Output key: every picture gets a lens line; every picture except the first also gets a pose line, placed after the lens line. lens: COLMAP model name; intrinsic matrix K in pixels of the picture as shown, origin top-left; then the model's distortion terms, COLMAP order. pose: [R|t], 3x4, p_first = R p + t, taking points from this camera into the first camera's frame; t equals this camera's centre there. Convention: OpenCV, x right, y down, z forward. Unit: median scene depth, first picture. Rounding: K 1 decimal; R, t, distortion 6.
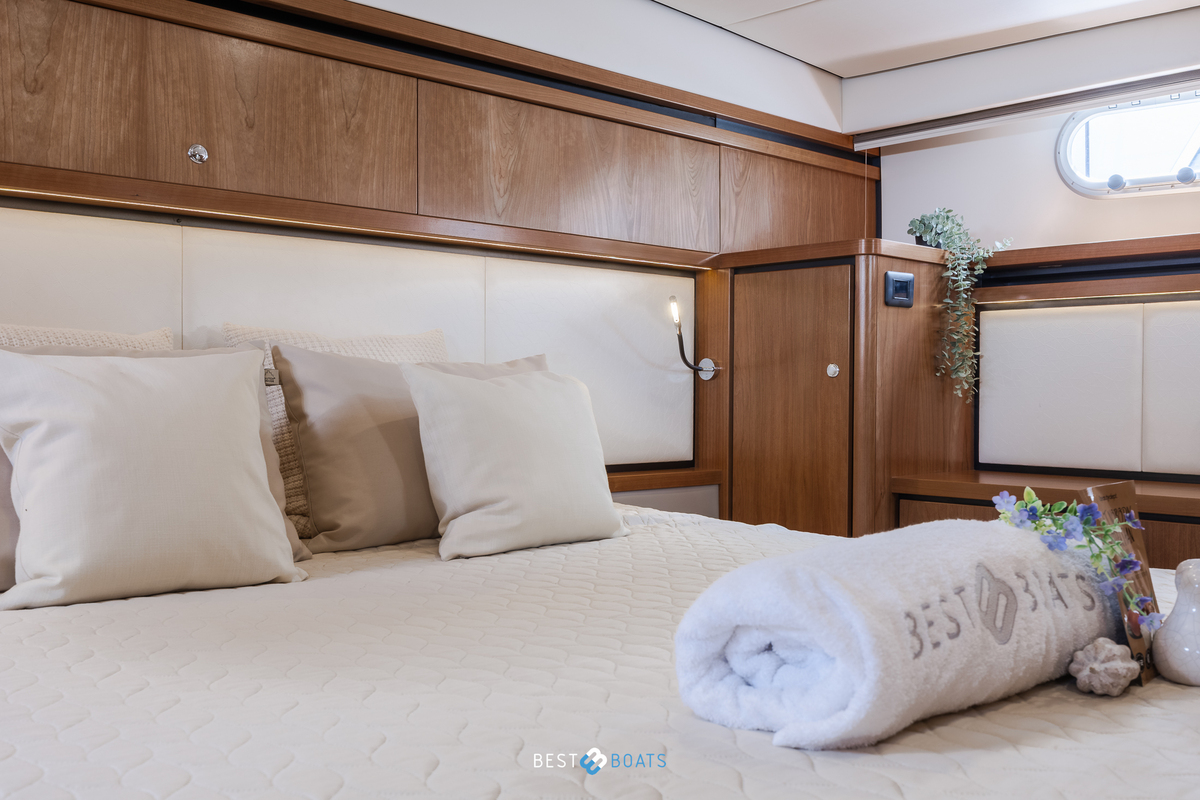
lens RADIAL K [[1148.1, 0, 600.0], [0, 1148.1, 400.0], [0, 0, 1]] dist [-0.001648, 0.000043]
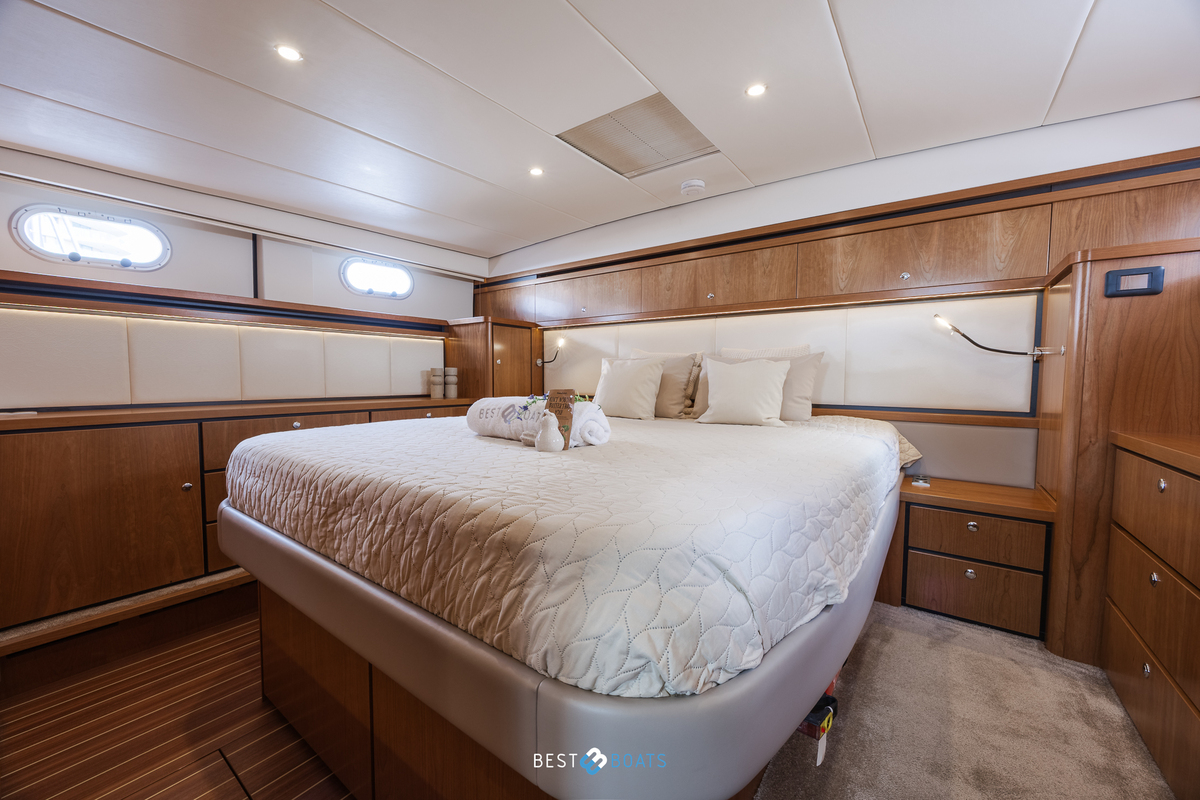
lens RADIAL K [[460.7, 0, 598.3], [0, 460.7, 401.6], [0, 0, 1]] dist [0.001047, -0.000172]
pose [[0.181886, 0.048901, -0.982103, 0.719520], [-0.017476, 0.998766, 0.046494, 0.022759], [0.983164, 0.008707, 0.182517, 0.371366]]
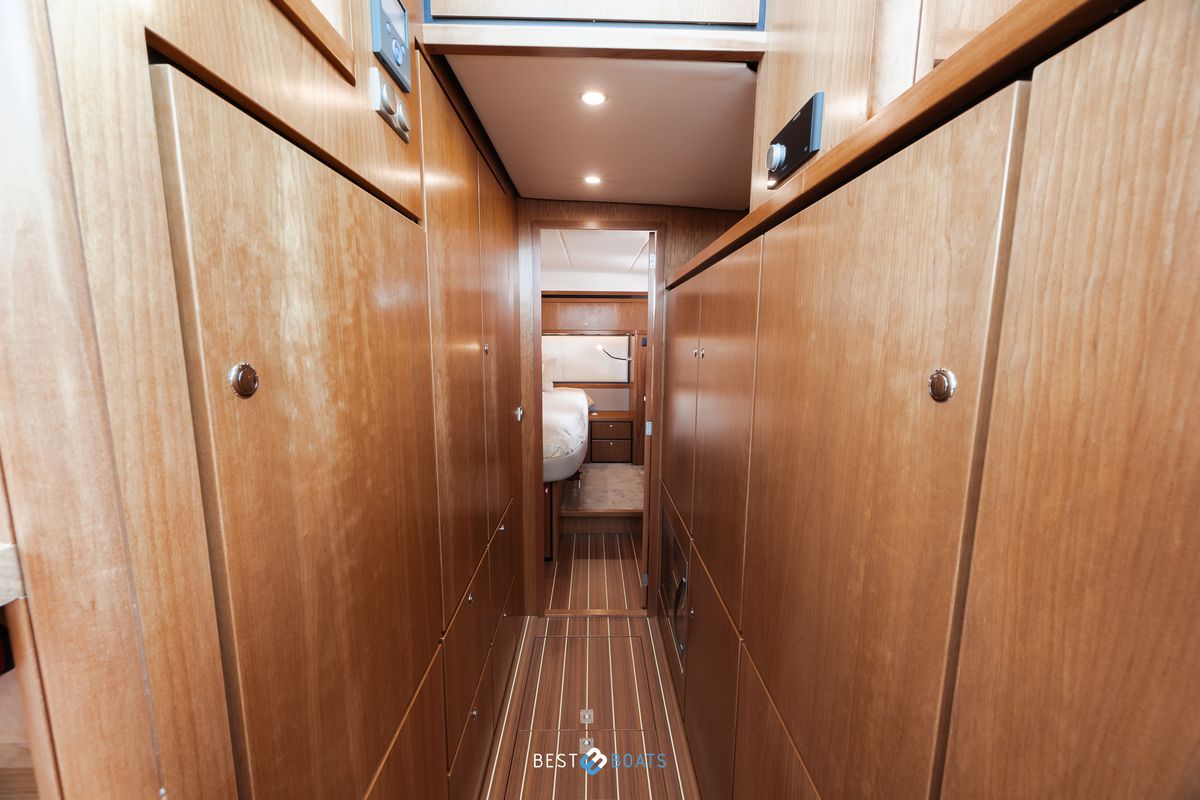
lens RADIAL K [[460.7, 0, 598.3], [0, 460.7, 401.6], [0, 0, 1]] dist [0.001047, -0.000172]
pose [[0.739390, 0.087384, -0.667583, 1.309958], [-0.008322, 0.992652, 0.120717, -0.086152], [0.673226, -0.083701, 0.734684, -0.301619]]
